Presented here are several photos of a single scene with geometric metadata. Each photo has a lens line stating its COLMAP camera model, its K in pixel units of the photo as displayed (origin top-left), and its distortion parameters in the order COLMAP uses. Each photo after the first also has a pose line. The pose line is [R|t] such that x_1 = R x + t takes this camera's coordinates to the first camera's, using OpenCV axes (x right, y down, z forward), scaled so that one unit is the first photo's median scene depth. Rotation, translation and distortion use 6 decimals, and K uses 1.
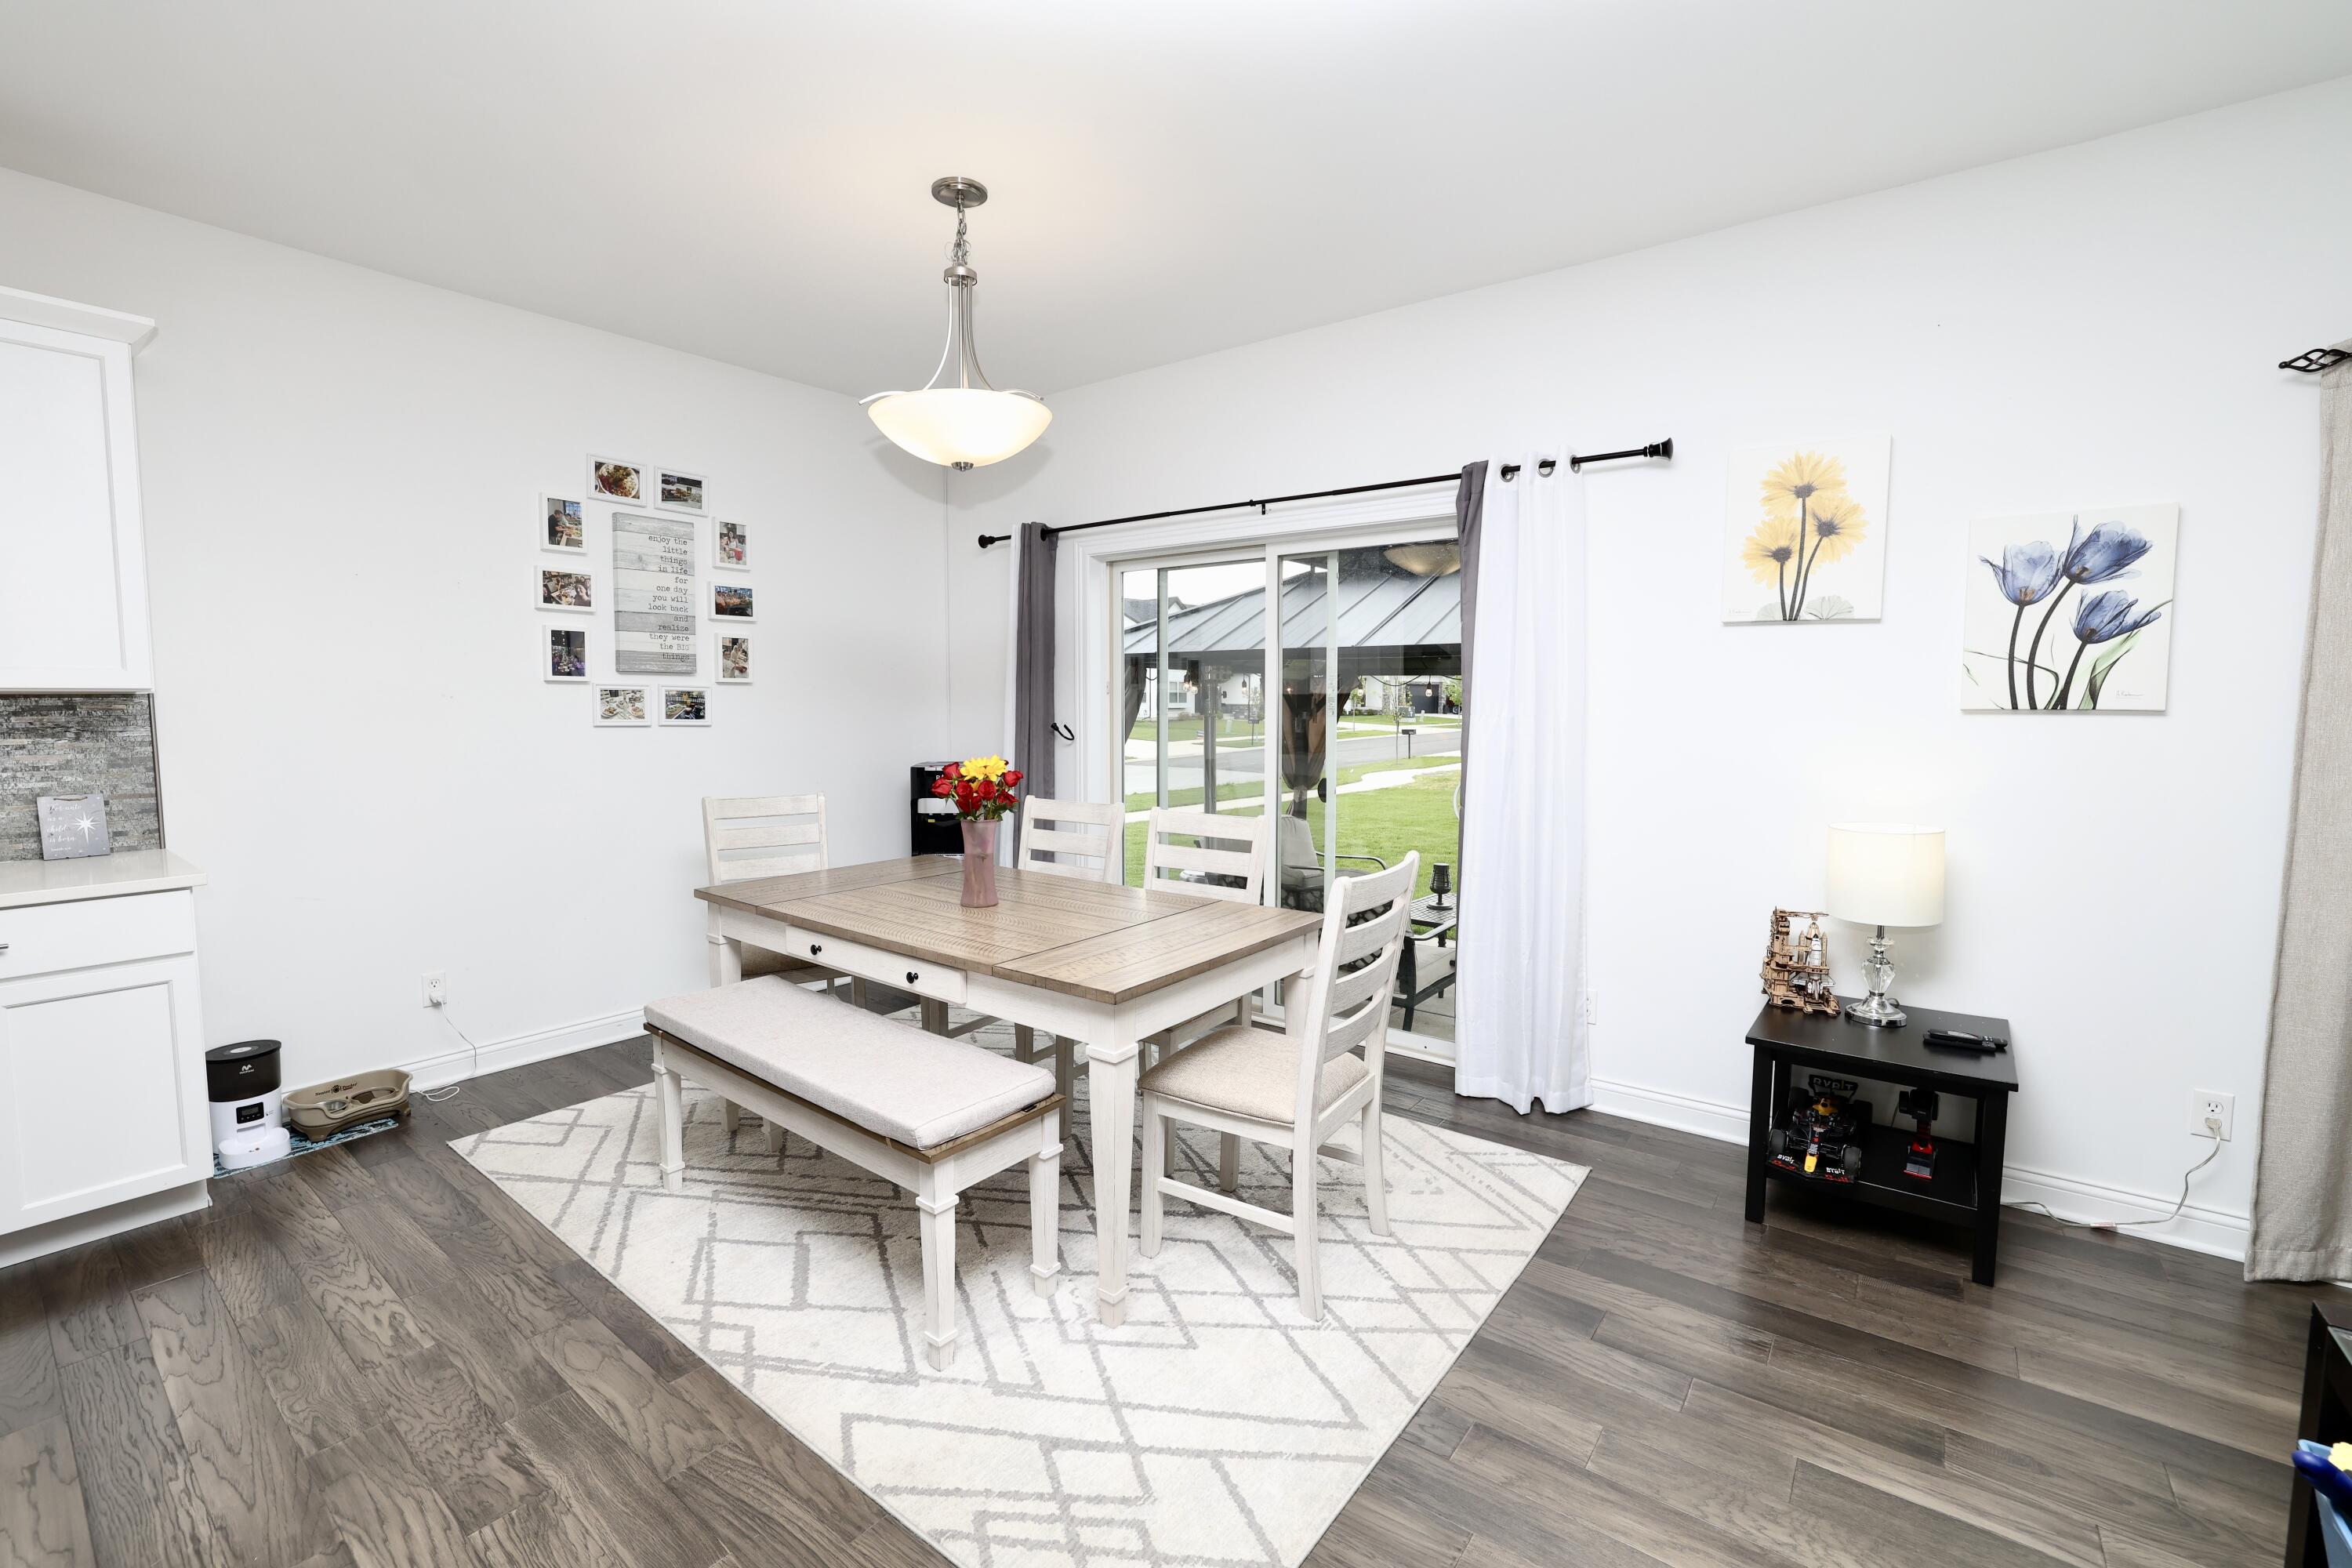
lens RADIAL K [[1006.1, 0, 1177.7], [0, 1006.1, 770.8], [0, 0, 1]] dist [-0.042622, 0.013066]
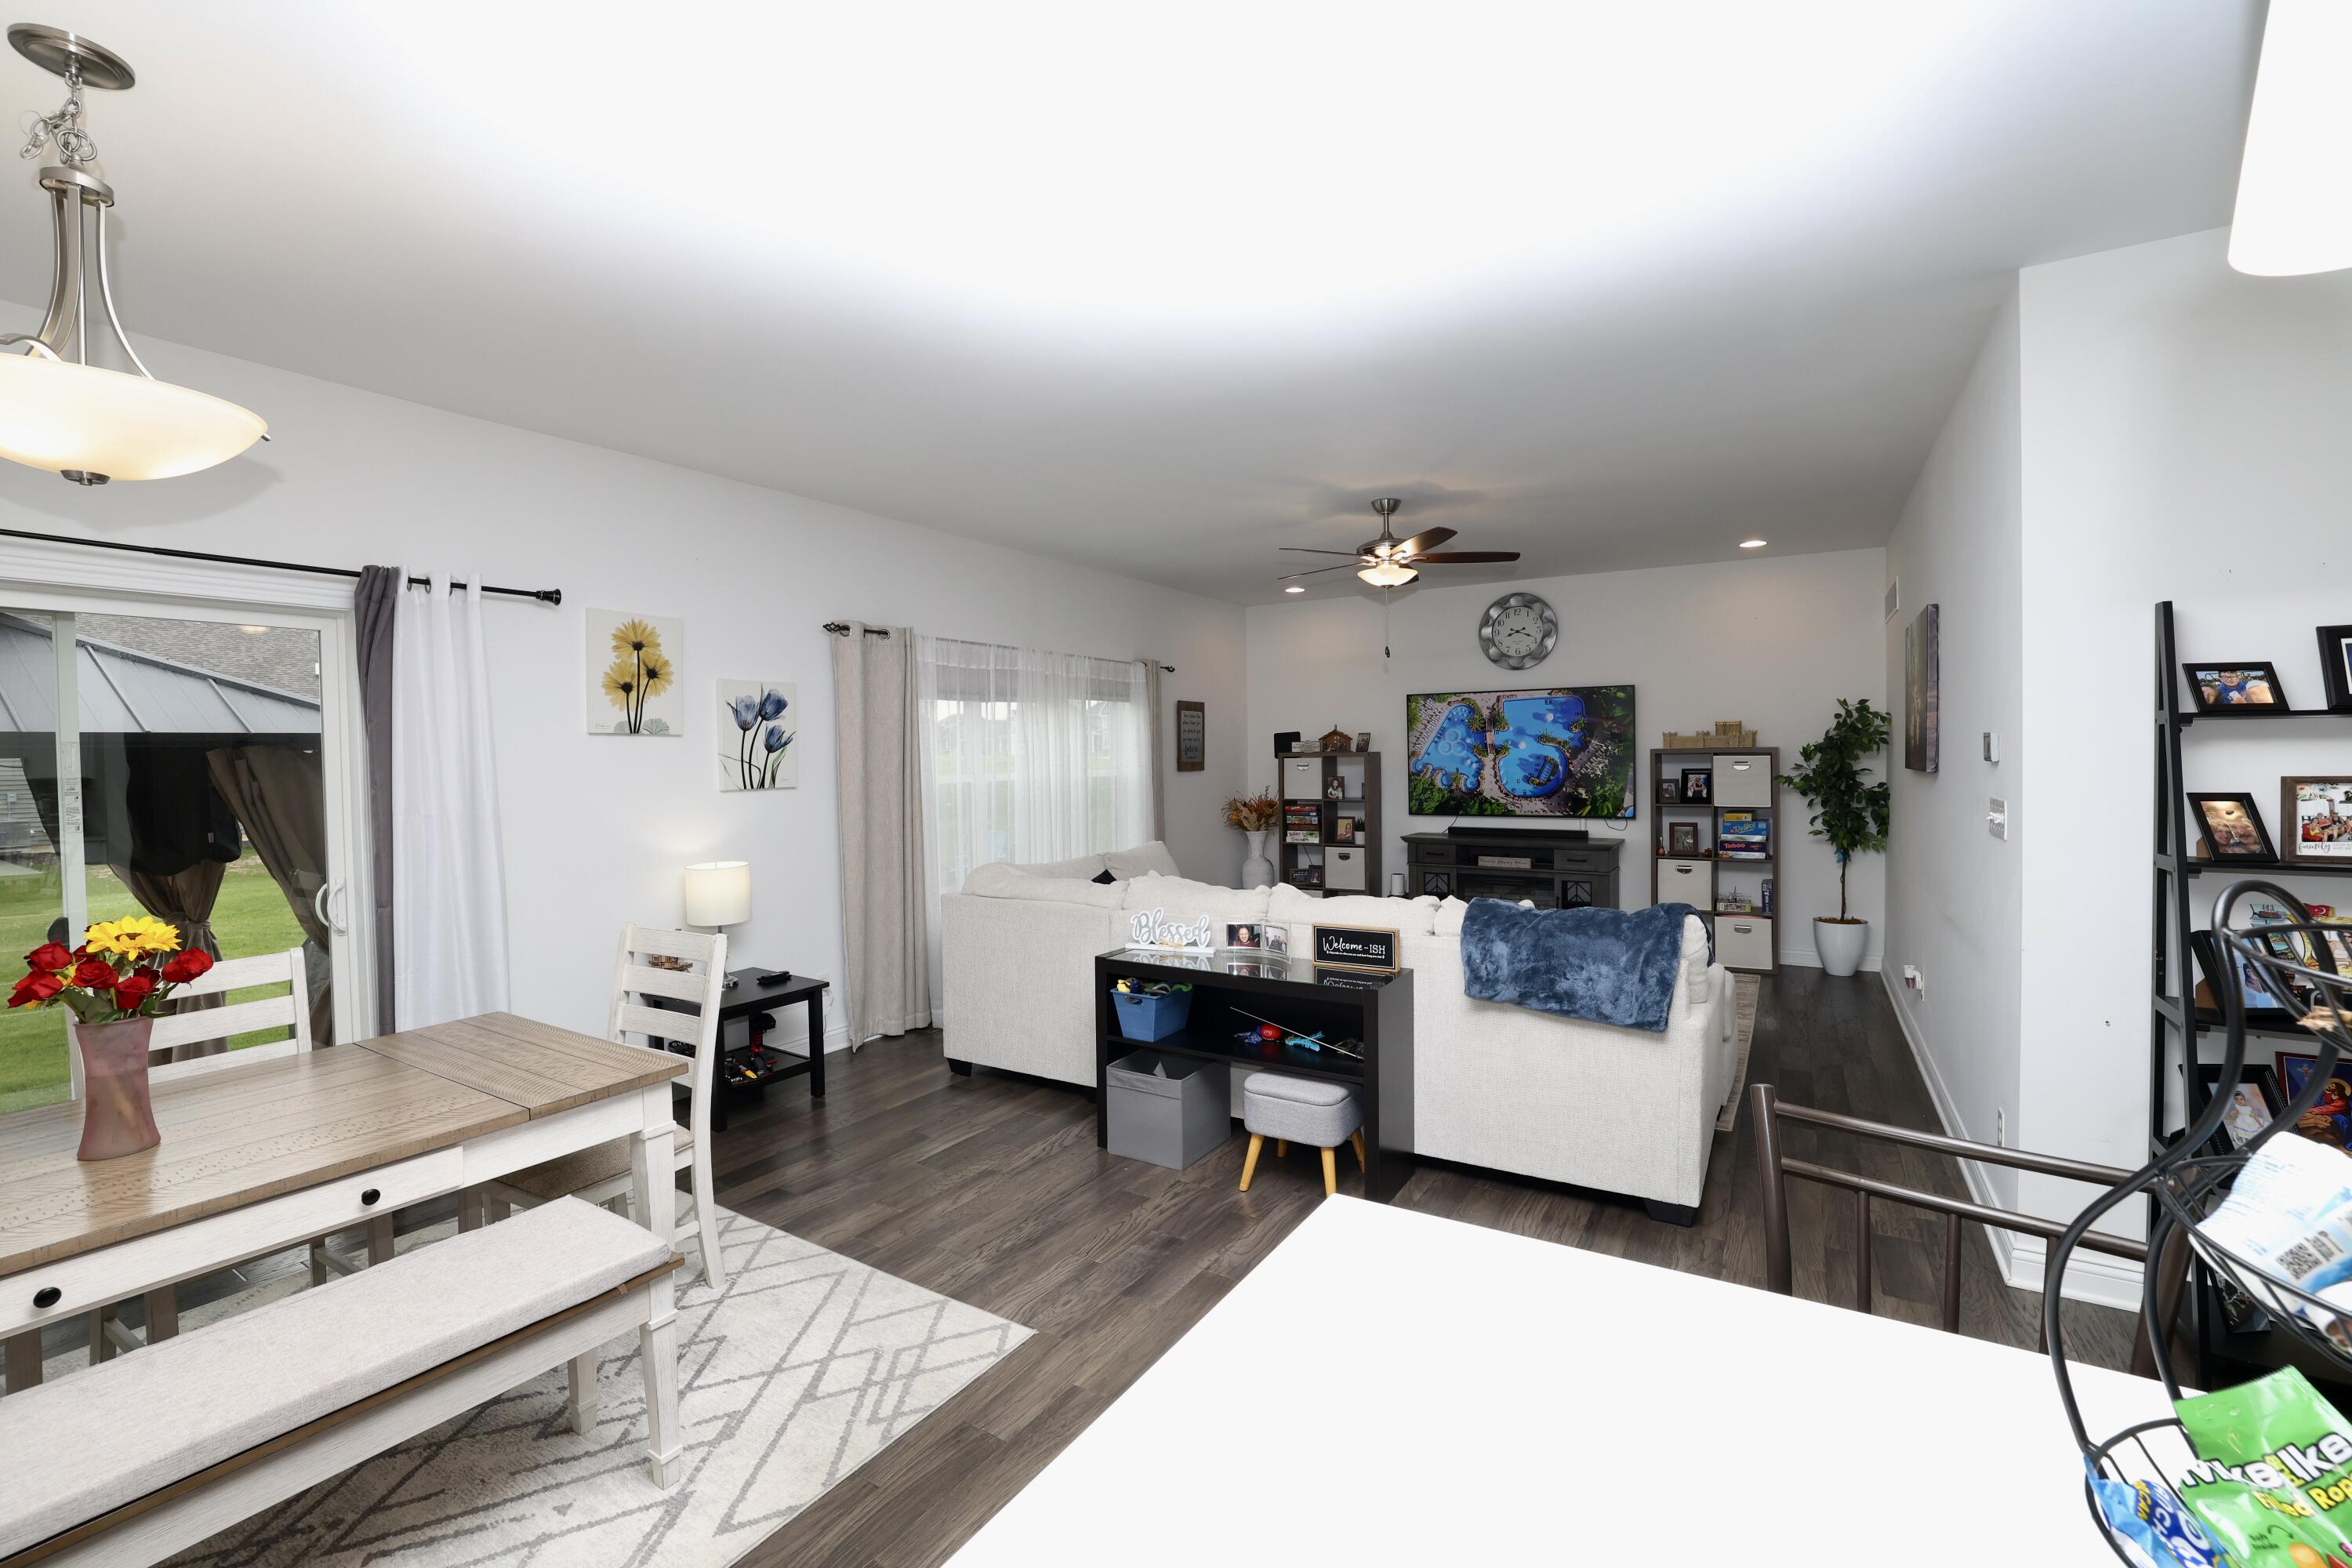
lens RADIAL K [[1006.1, 0, 1164.5], [0, 1006.1, 769.2], [0, 0, 1]] dist [-0.042622, 0.013066]
pose [[-0.091100, -0.016607, 0.995703, -0.900744], [0.087857, 0.995828, 0.024647, -0.069649], [-0.991959, 0.089724, -0.089261, 0.375749]]
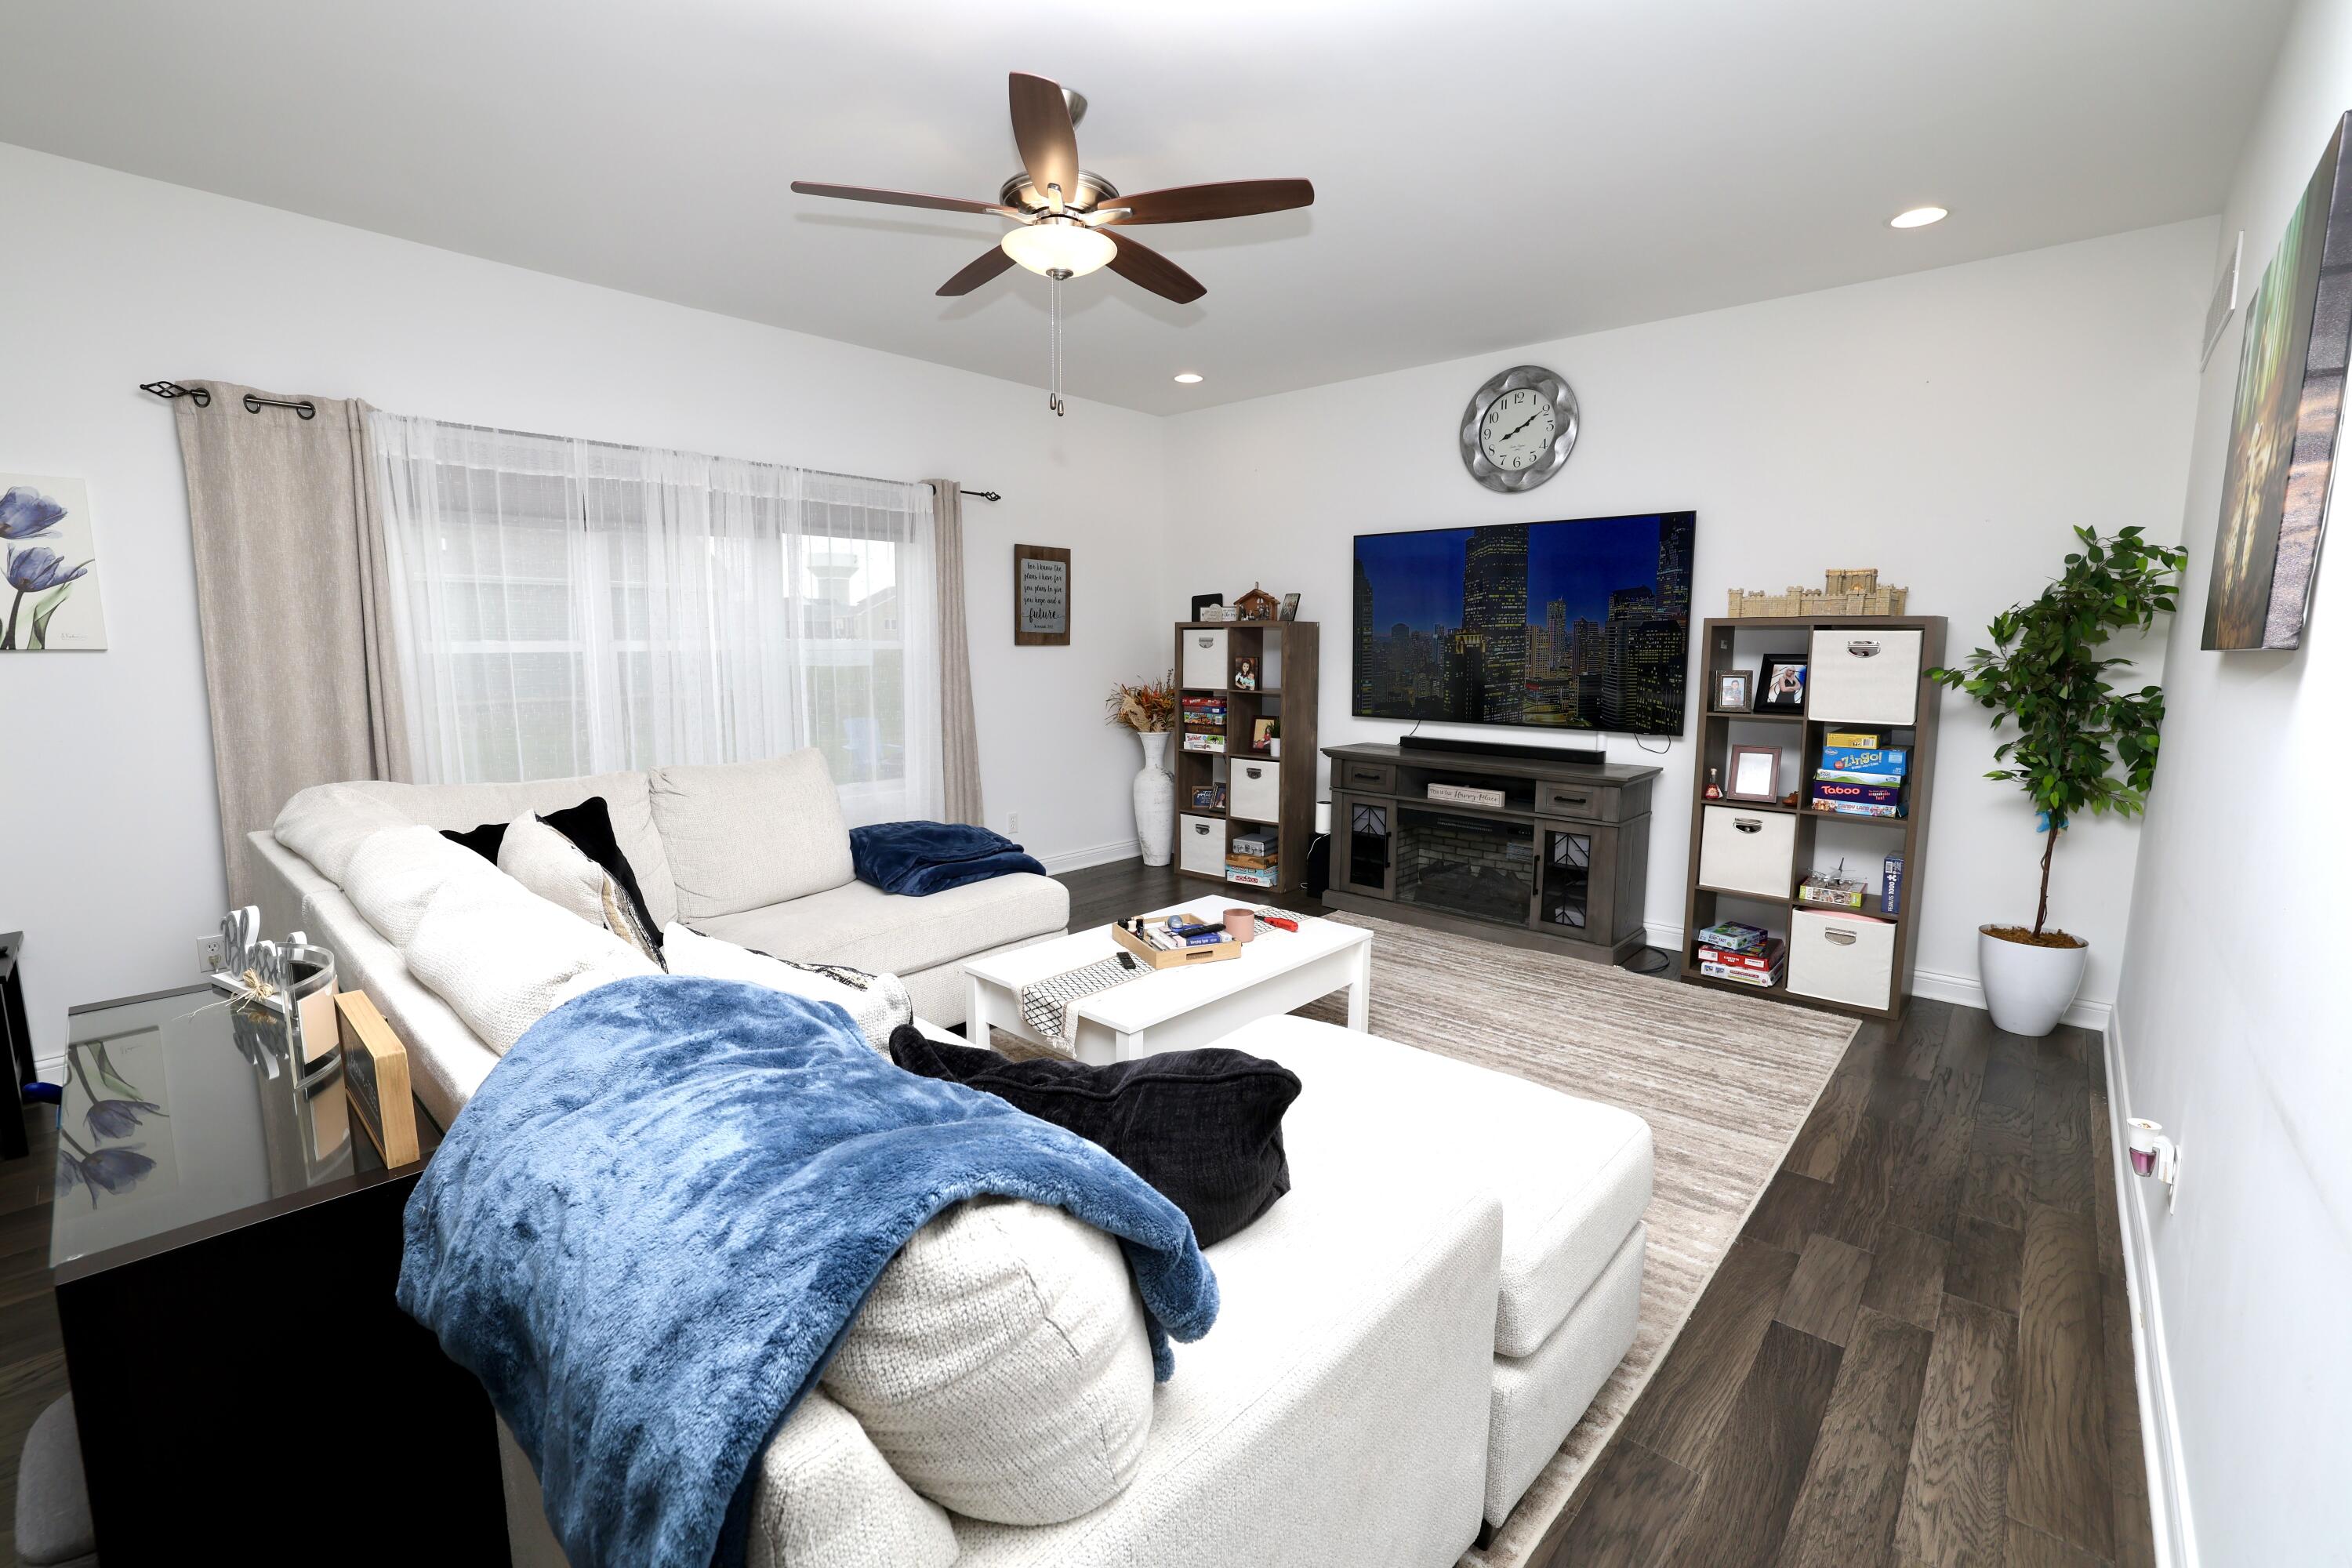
lens RADIAL K [[1006.1, 0, 1157.0], [0, 1006.1, 770.6], [0, 0, 1]] dist [-0.042622, 0.013066]
pose [[0.092299, -0.129576, 0.987264, -0.088527], [0.072123, 0.989762, 0.123162, 0.028973], [-0.993116, 0.059836, 0.100700, -0.370977]]
